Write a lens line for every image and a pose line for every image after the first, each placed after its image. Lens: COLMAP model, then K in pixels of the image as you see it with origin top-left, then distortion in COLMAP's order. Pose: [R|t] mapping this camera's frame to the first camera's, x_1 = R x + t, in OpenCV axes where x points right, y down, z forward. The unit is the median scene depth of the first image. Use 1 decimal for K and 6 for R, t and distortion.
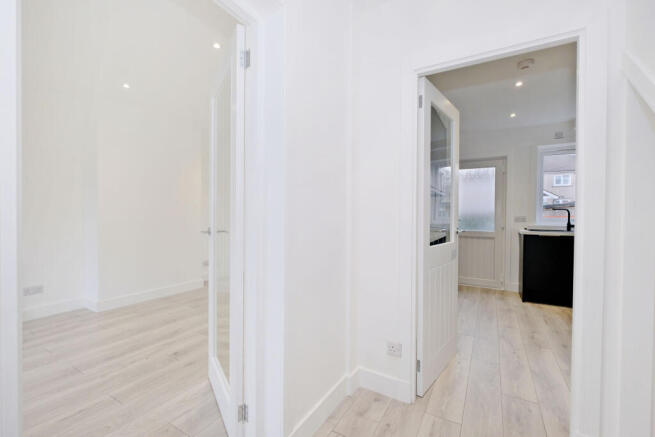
lens RADIAL K [[282.6, 0, 327.5], [0, 282.6, 218.5], [0, 0, 1]] dist [-0.006918, -0.000406]
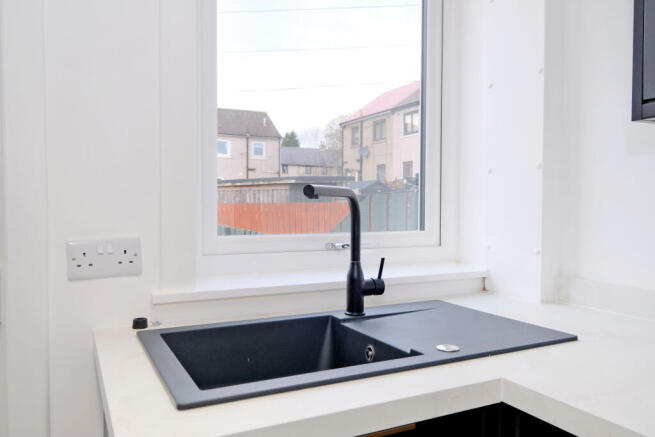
lens RADIAL K [[512.1, 0, 327.5], [0, 512.1, 218.5], [0, 0, 1]] dist [-0.001296, 0.000249]
pose [[0.548417, -0.027847, 0.835741, 0.571346], [0.007247, 0.999566, 0.028551, -0.025906], [-0.836174, -0.009601, 0.548380, 0.823687]]
